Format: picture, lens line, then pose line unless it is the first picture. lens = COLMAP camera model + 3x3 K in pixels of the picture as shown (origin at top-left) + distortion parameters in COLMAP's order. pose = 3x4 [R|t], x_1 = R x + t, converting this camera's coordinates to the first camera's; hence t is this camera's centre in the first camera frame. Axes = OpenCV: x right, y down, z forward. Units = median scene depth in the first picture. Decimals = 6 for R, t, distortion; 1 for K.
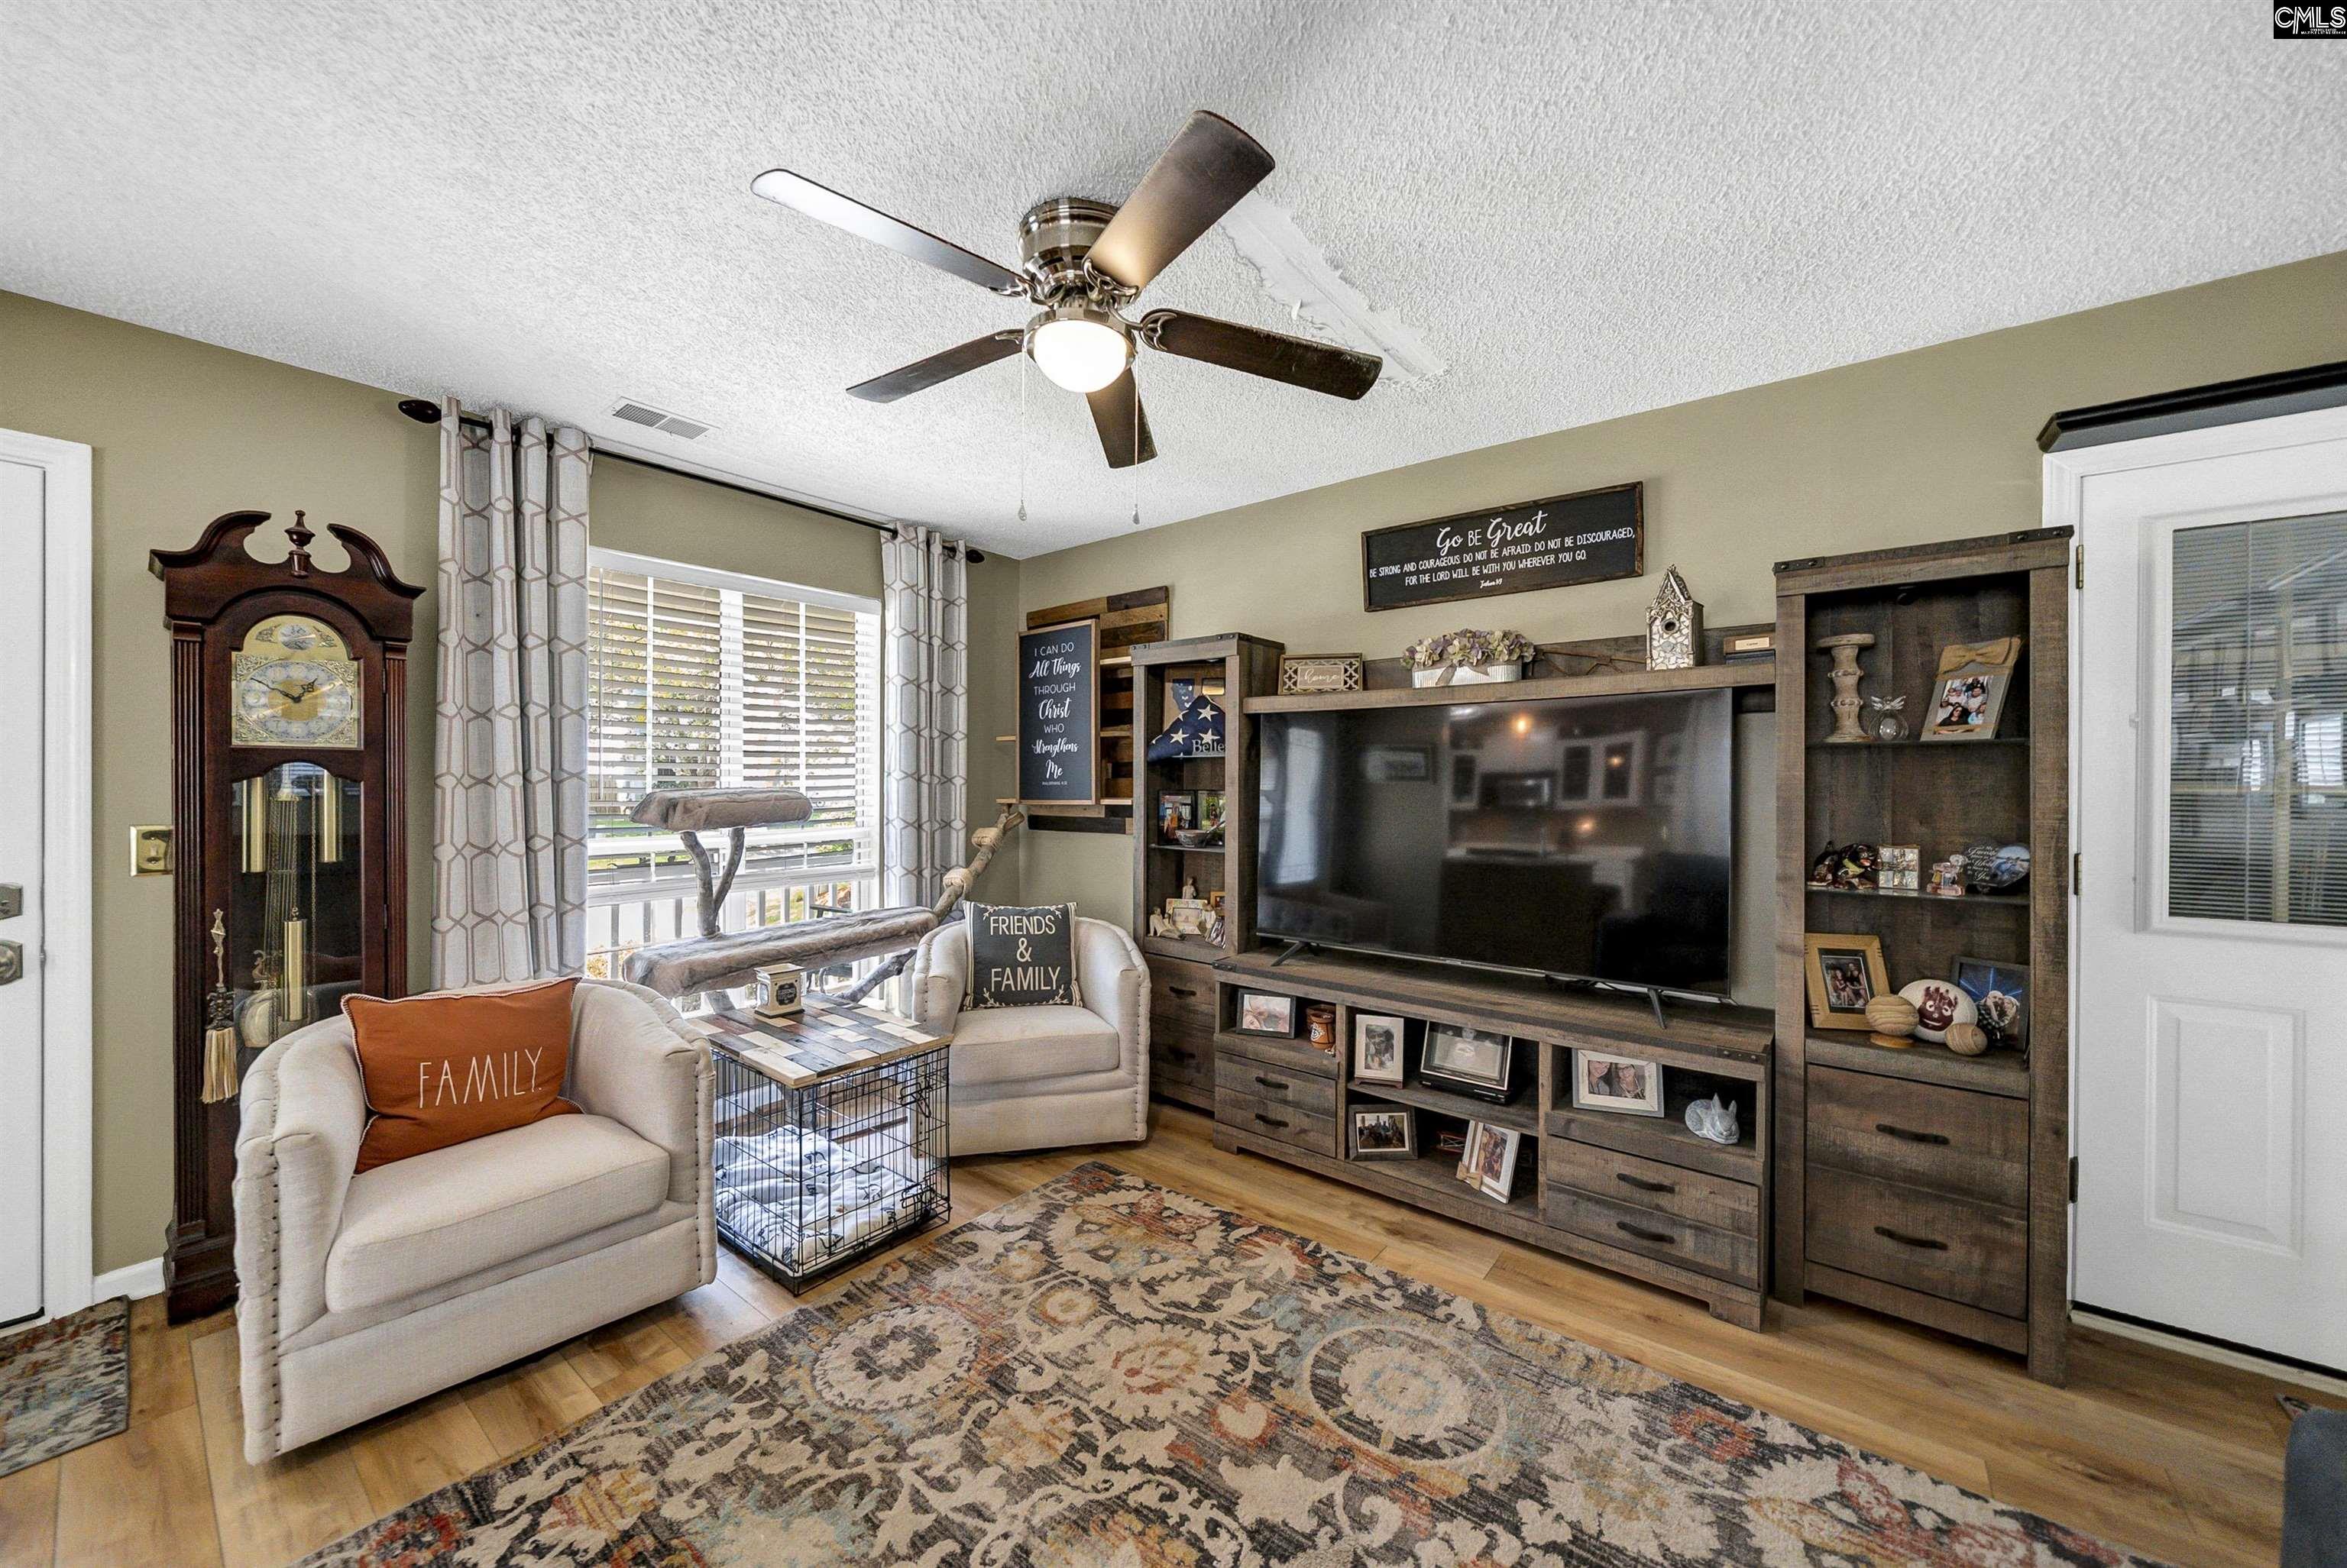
lens RADIAL K [[923.0, 0, 1193.3], [0, 923.0, 786.7], [0, 0, 1]] dist [-0.005456, 0.000451]
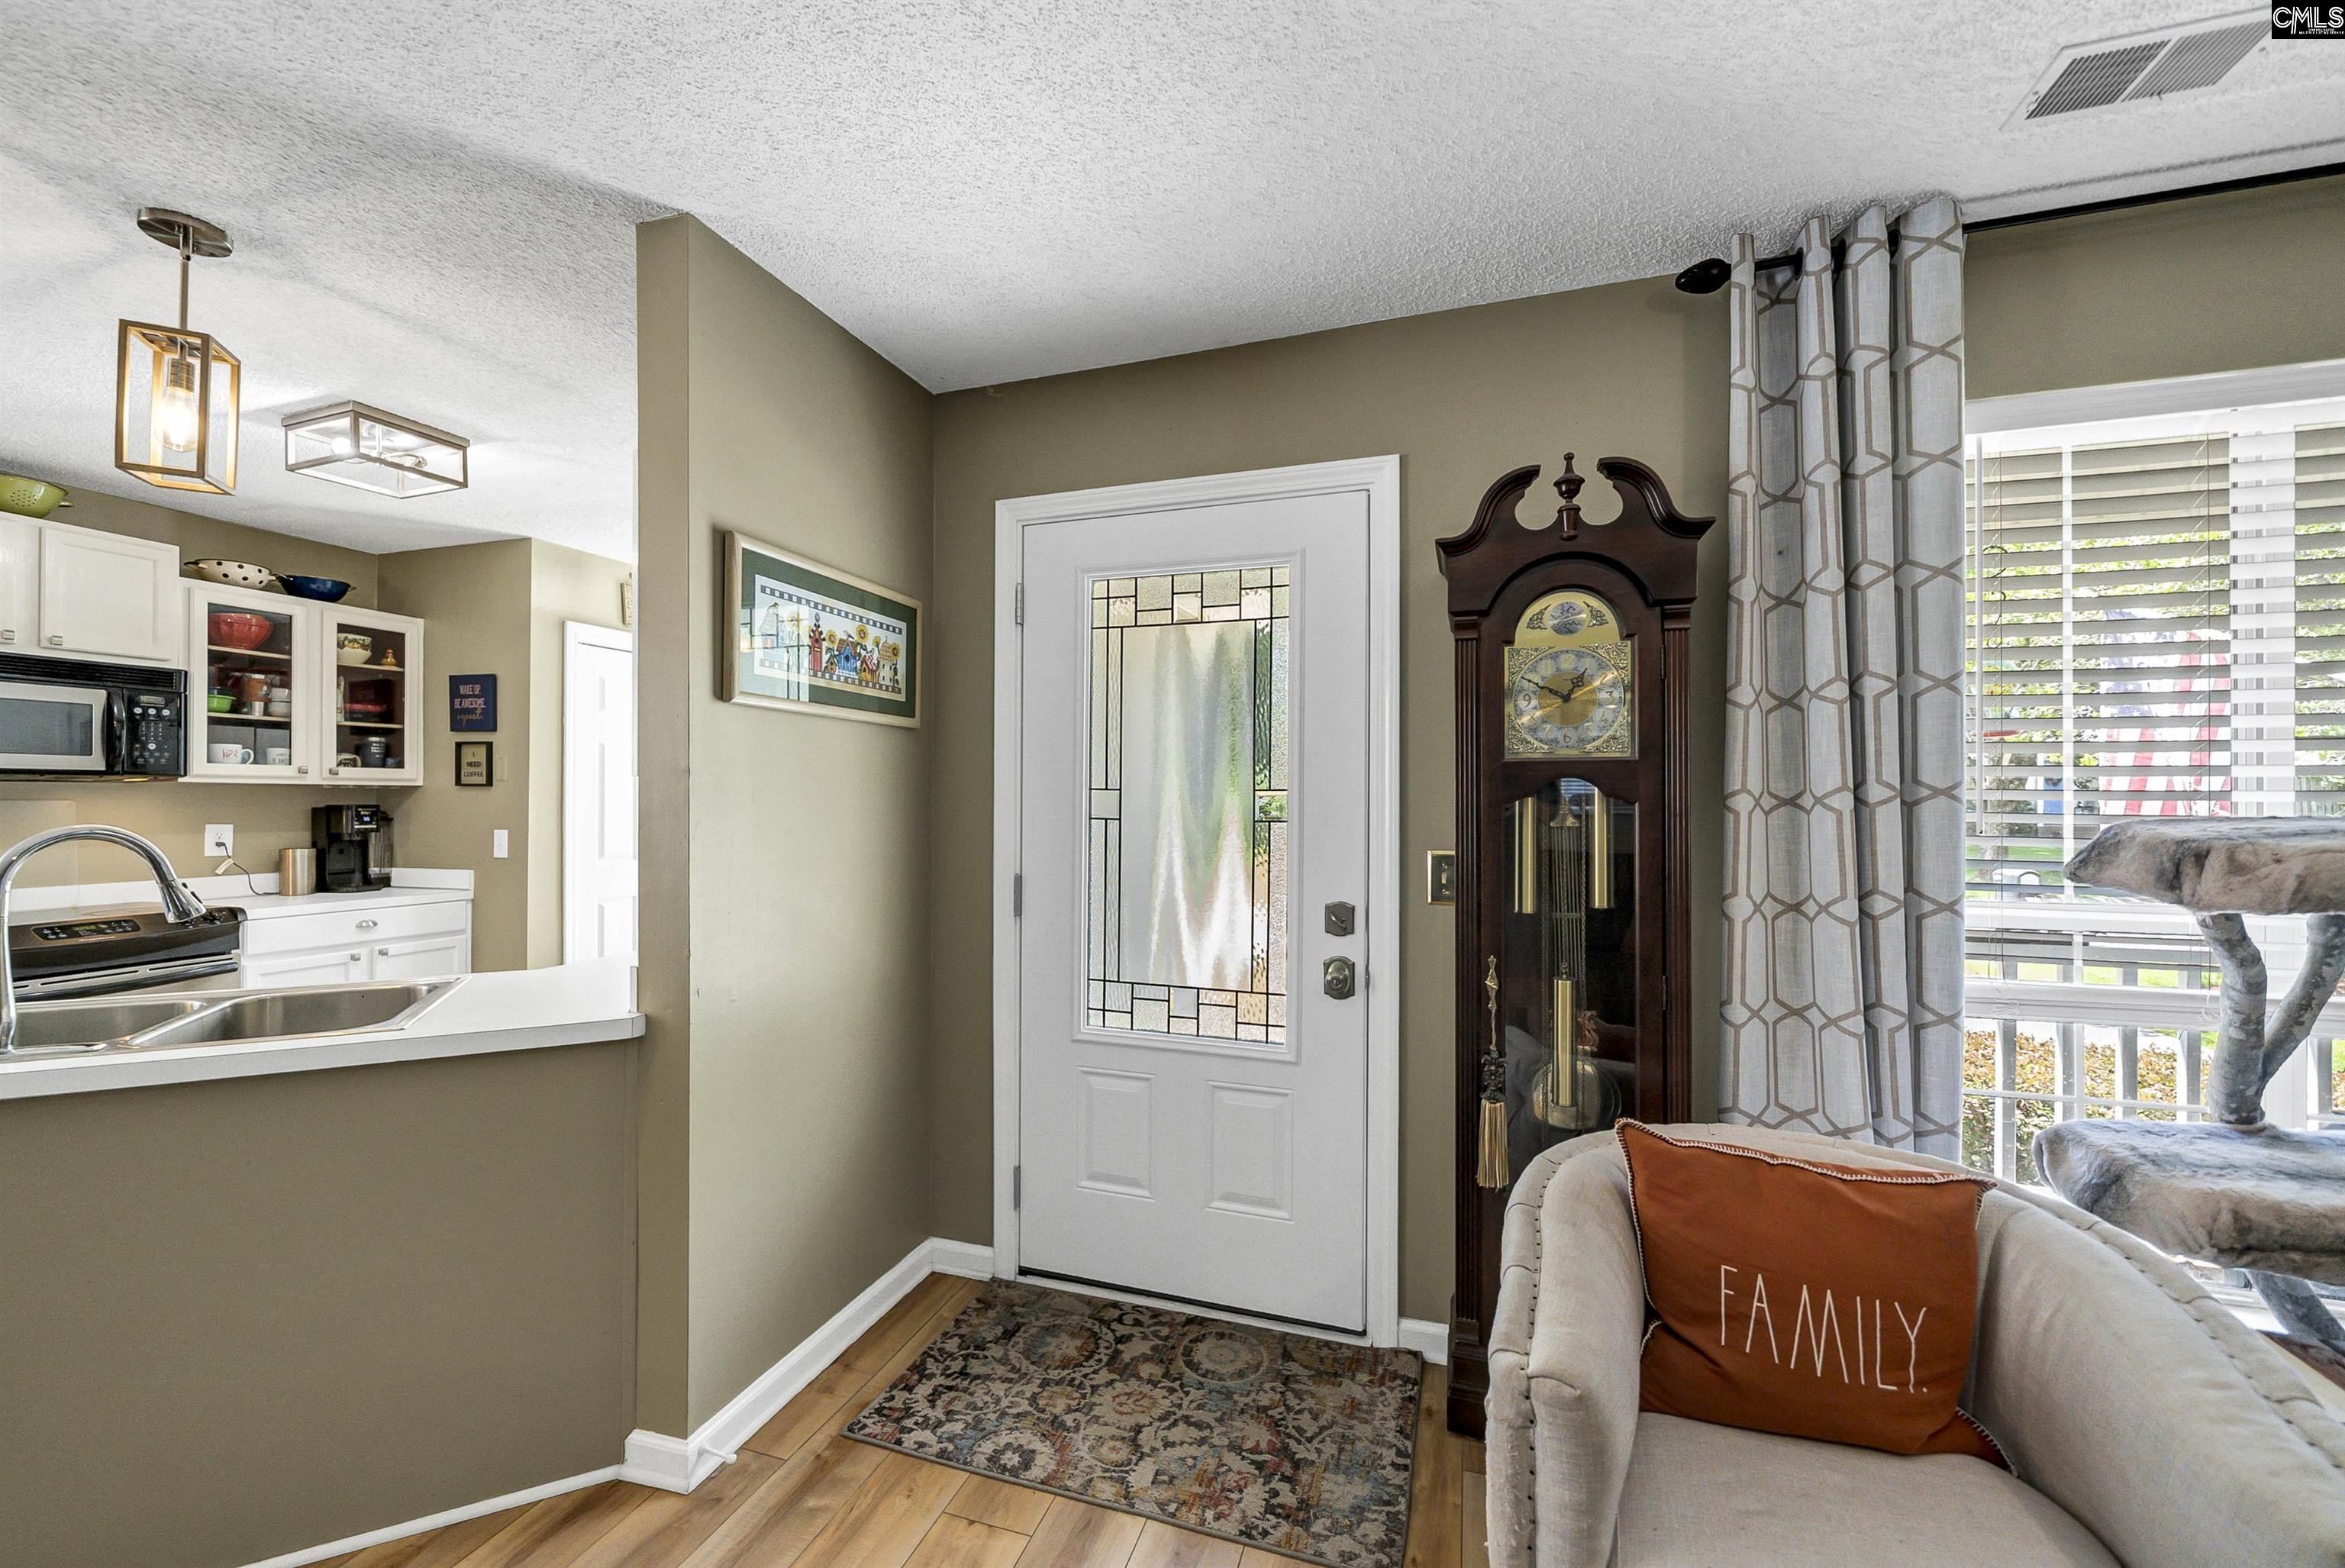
lens RADIAL K [[922.4, 0, 1161.7], [0, 922.4, 791.2], [0, 0, 1]] dist [-0.005456, 0.000451]
pose [[0.366058, -0.006878, -0.930567, -0.339169], [-0.004166, 0.999951, -0.009030, -0.006152], [0.930583, 0.007182, 0.366011, 0.357670]]
